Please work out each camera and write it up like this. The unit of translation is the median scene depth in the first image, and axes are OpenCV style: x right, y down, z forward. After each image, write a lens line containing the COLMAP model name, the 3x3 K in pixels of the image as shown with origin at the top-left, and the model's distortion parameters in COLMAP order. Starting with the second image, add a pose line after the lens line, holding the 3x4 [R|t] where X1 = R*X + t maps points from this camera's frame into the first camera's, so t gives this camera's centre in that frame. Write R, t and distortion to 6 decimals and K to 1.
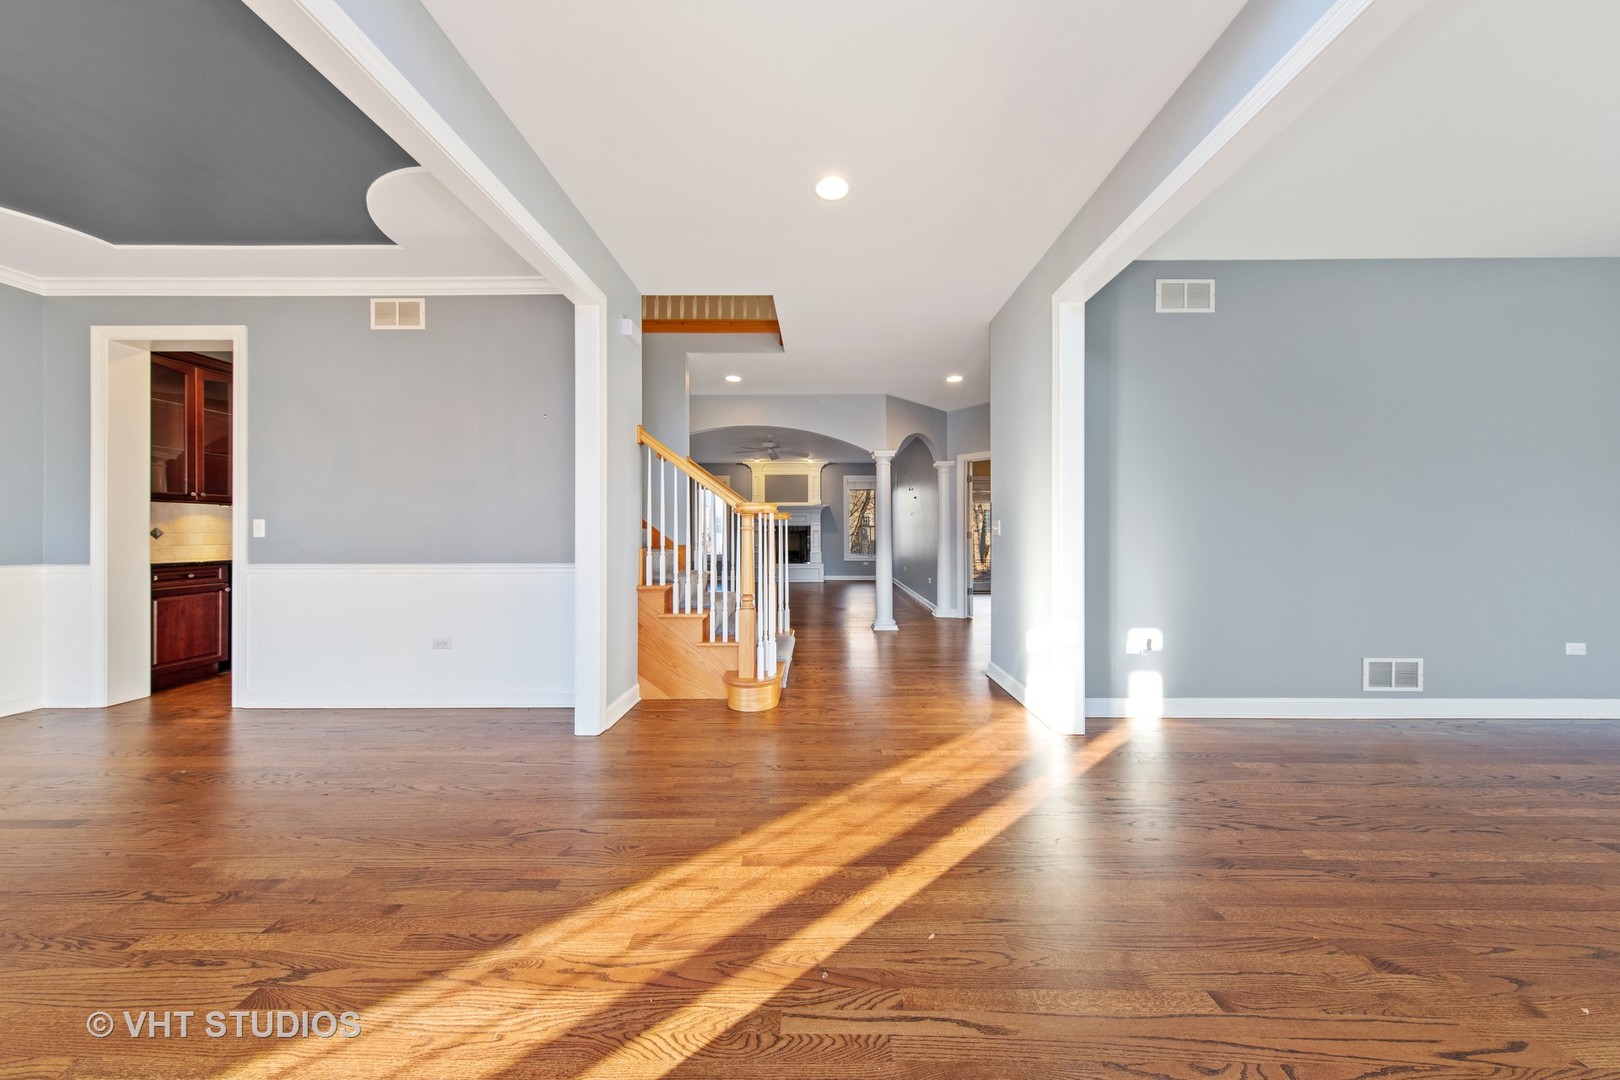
lens RADIAL K [[547.0, 0, 810.0], [0, 547.0, 540.0], [0, 0, 1]] dist [0.000650, 0.000023]
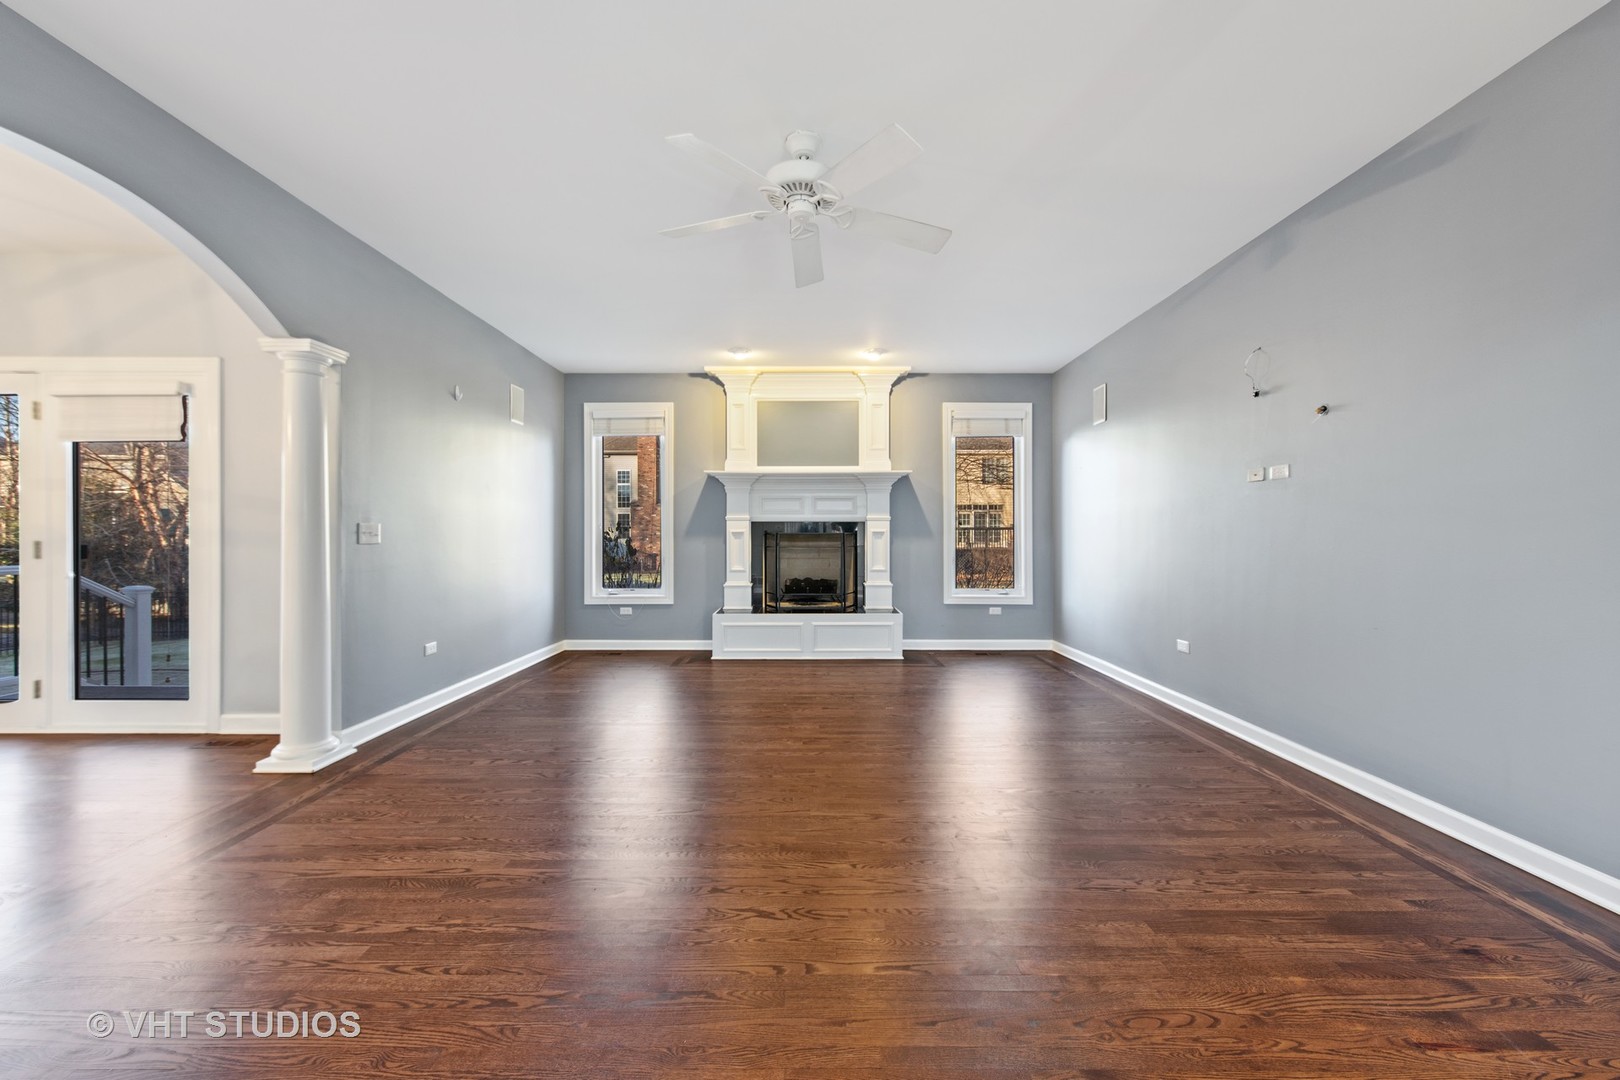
lens RADIAL K [[626.1, 0, 810.0], [0, 626.1, 540.0], [0, 0, 1]] dist [0.004001, 0.000316]
pose [[0.999929, -0.000704, 0.011931, -0.049442], [0.000834, 0.999940, -0.010947, -0.006685], [-0.011923, 0.010956, 0.999869, 0.539906]]
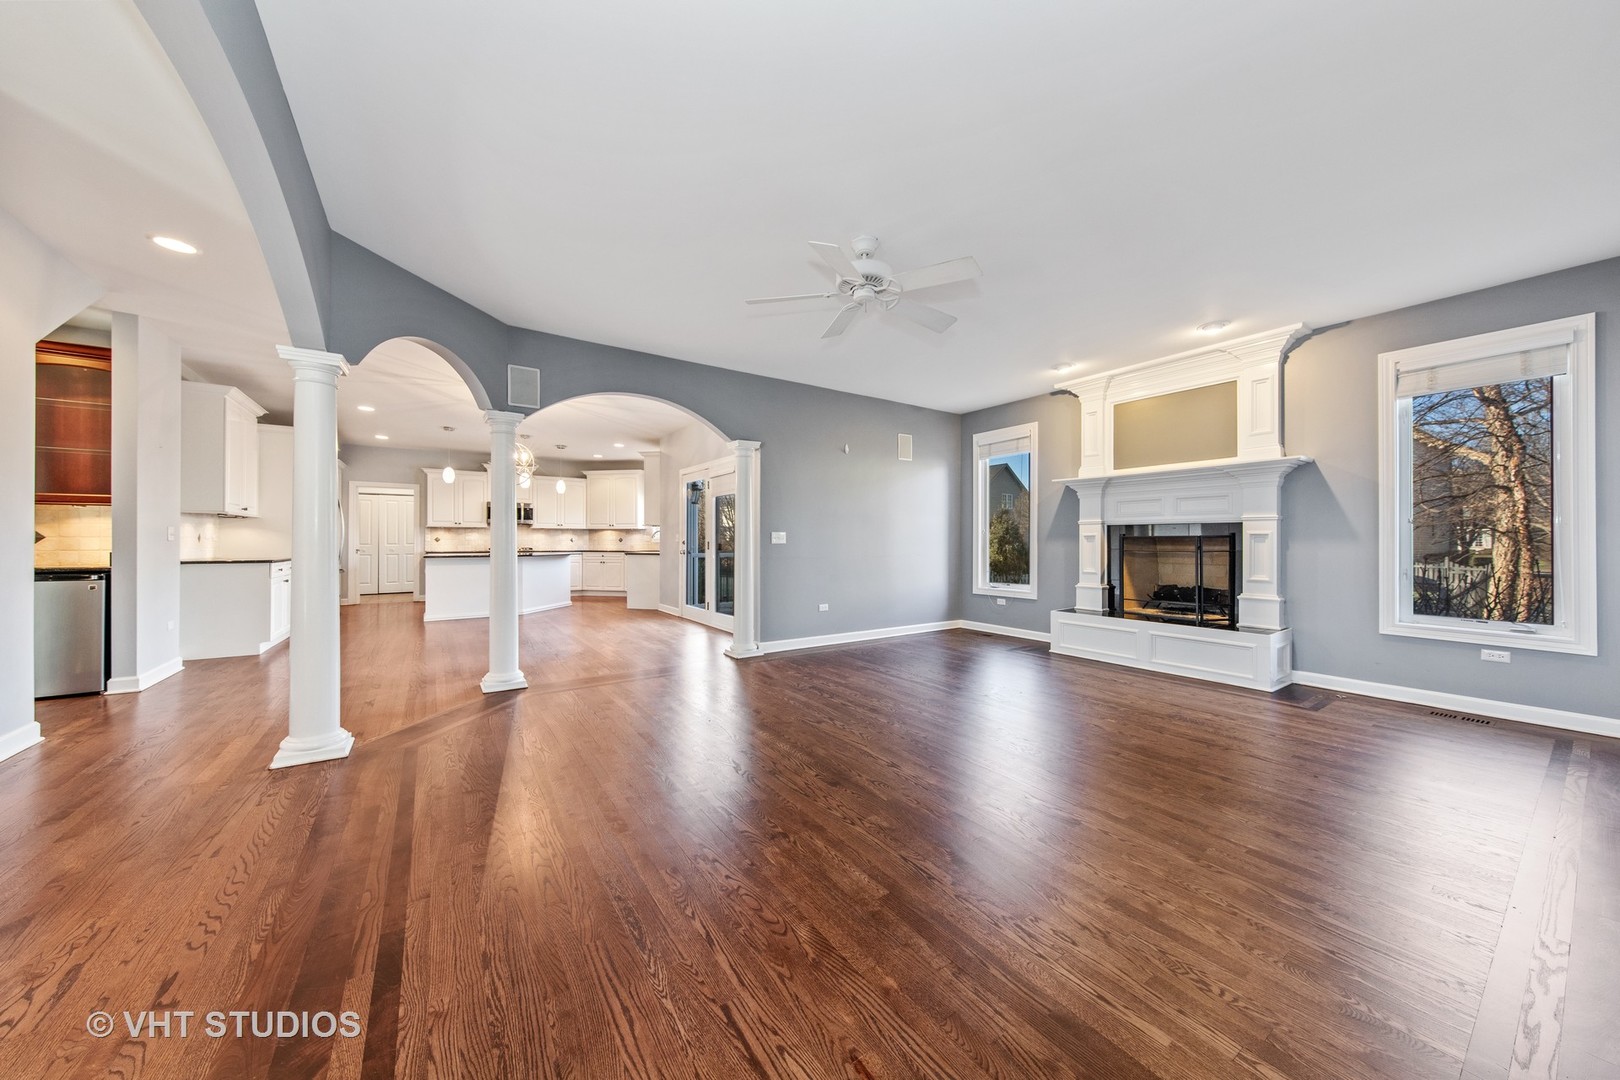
lens RADIAL K [[547.0, 0, 810.0], [0, 547.0, 540.0], [0, 0, 1]] dist [0.000650, 0.000023]
pose [[0.572930, -0.000476, -0.819604, 0.135858], [-0.015011, 0.999826, -0.011073, -0.006398], [0.819467, 0.018647, 0.572823, 0.590158]]
